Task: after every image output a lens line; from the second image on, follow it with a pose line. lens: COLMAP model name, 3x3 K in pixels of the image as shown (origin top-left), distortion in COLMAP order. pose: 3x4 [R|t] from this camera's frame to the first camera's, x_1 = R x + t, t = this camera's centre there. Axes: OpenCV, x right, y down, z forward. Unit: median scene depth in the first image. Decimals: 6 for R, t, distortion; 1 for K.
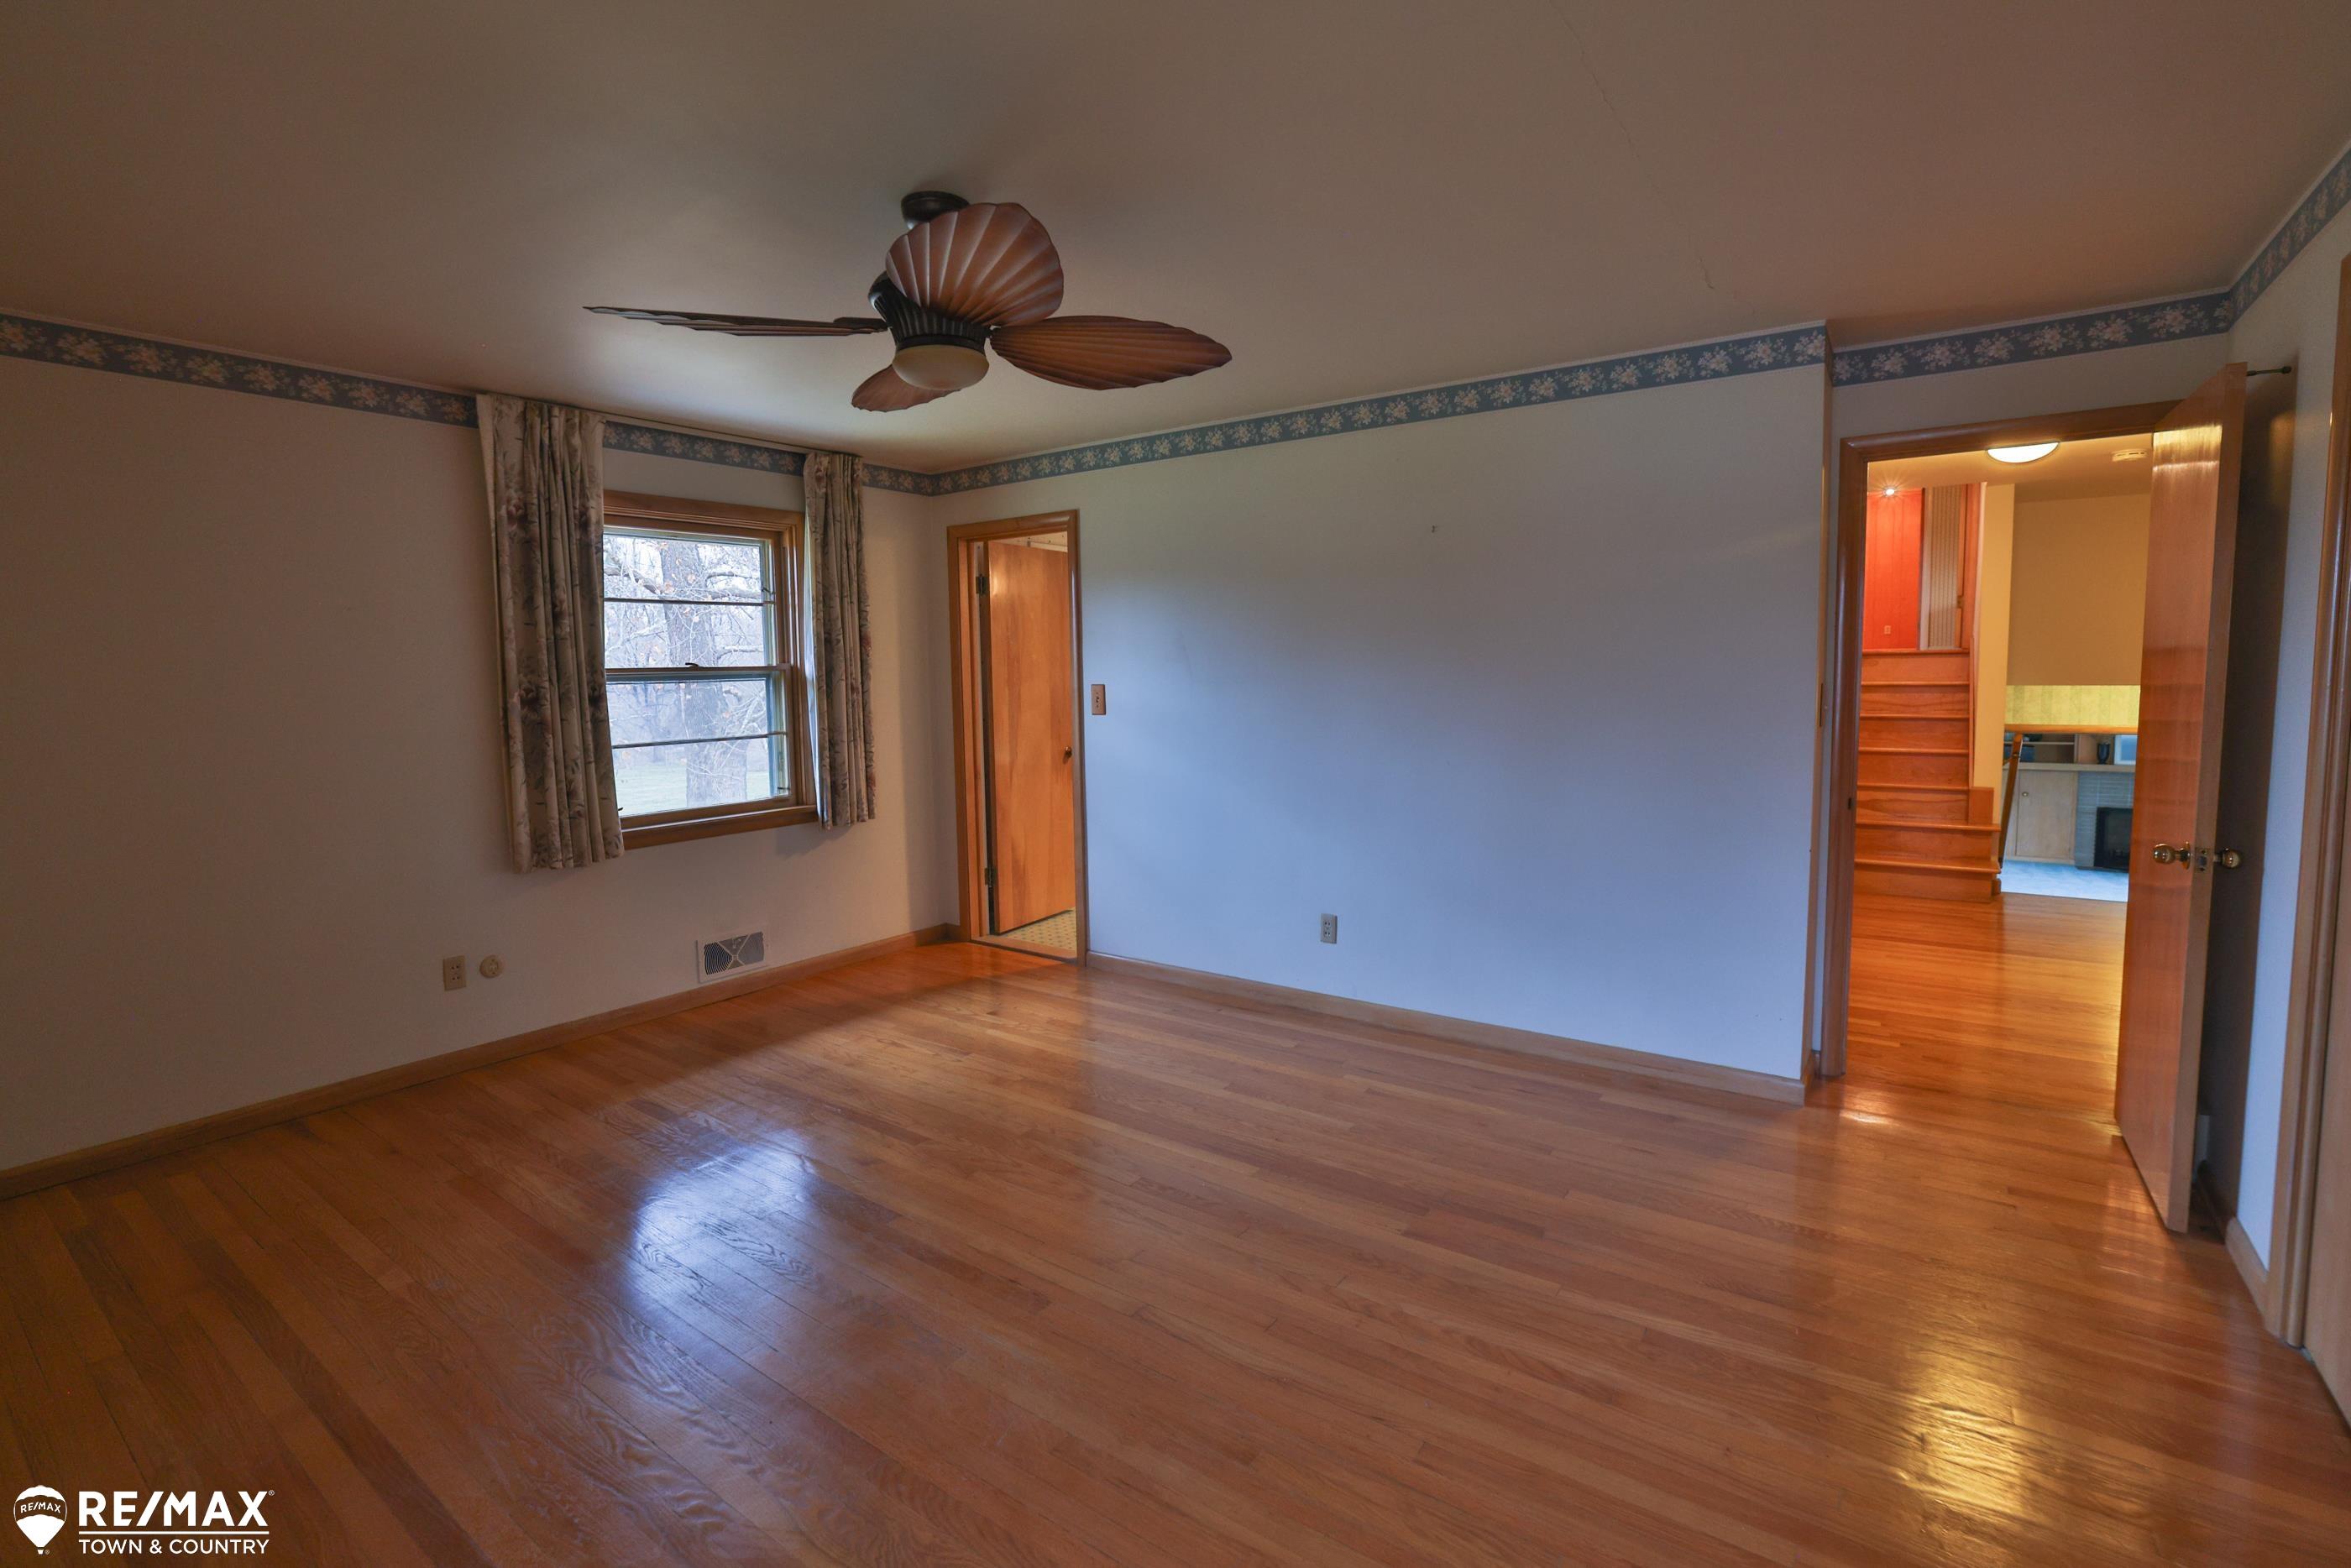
lens RADIAL K [[1057.6, 0, 1163.8], [0, 1057.6, 765.1], [0, 0, 1]] dist [-0.039441, 0.012937]
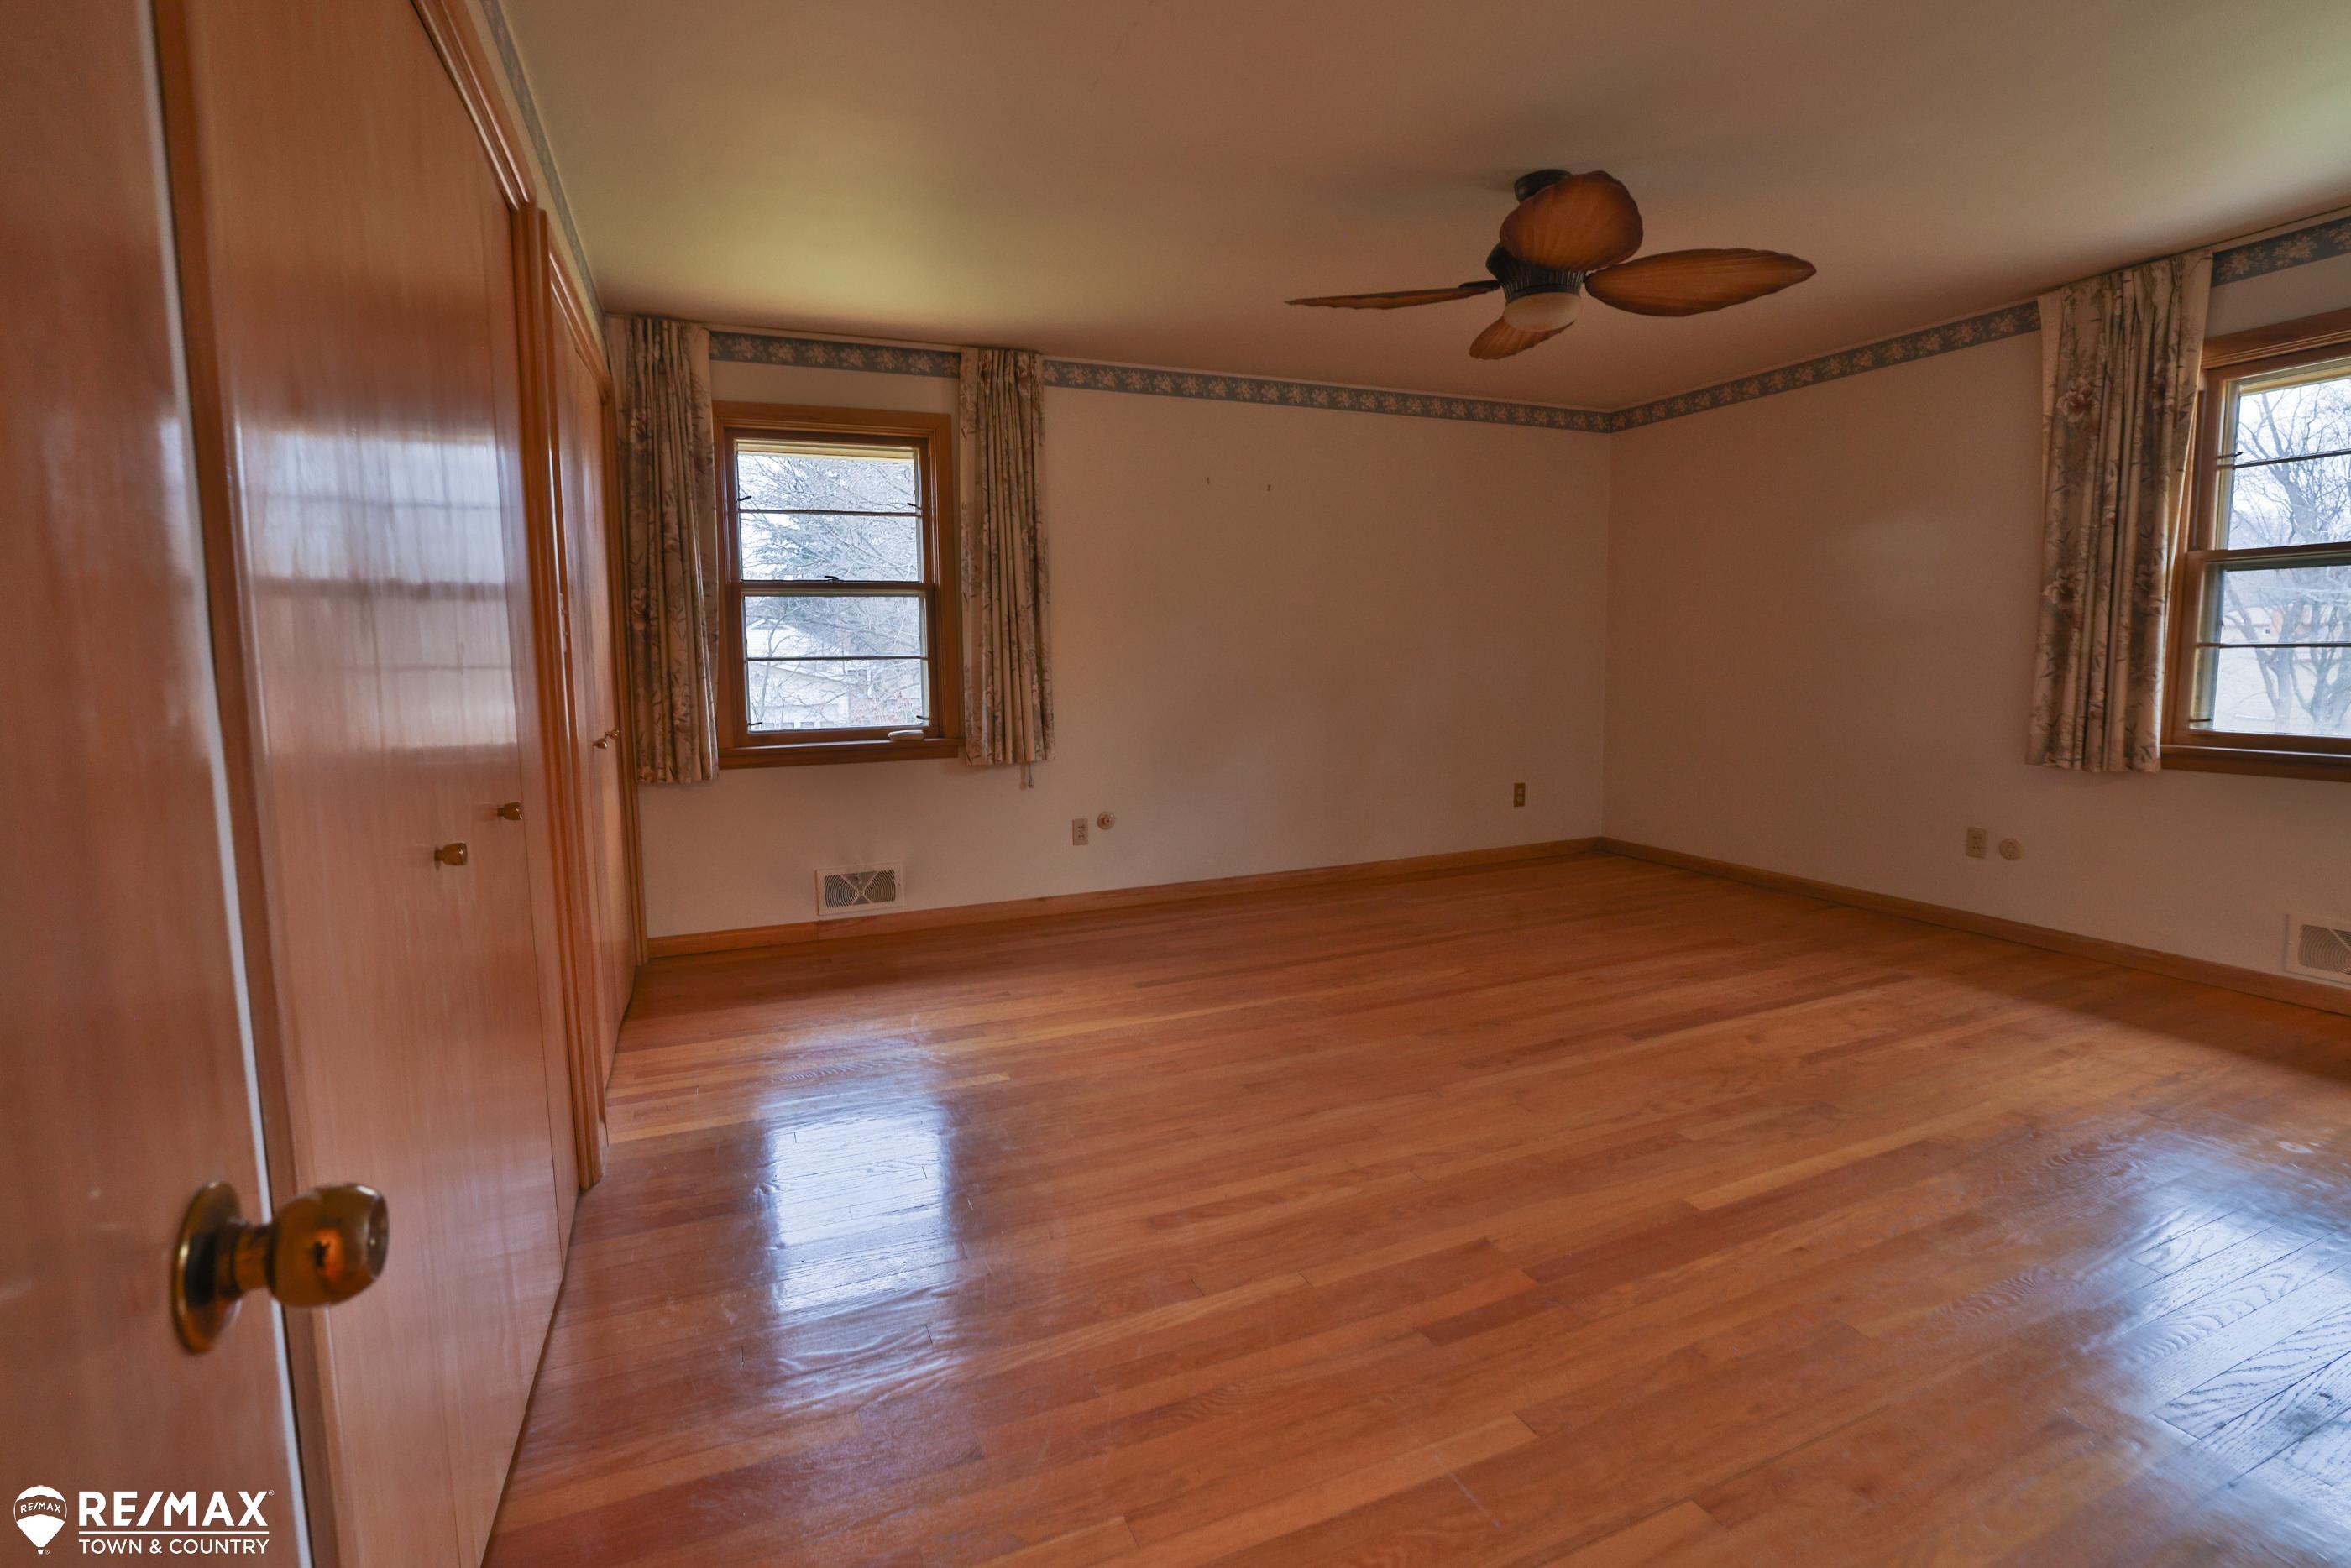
lens RADIAL K [[1057.6, 0, 1167.3], [0, 1057.6, 768.0], [0, 0, 1]] dist [-0.039441, 0.012937]
pose [[-0.519565, 0.118754, -0.846138, 0.691131], [-0.054046, 0.983744, 0.171253, -0.020890], [0.852720, 0.134708, -0.504701, 0.804195]]
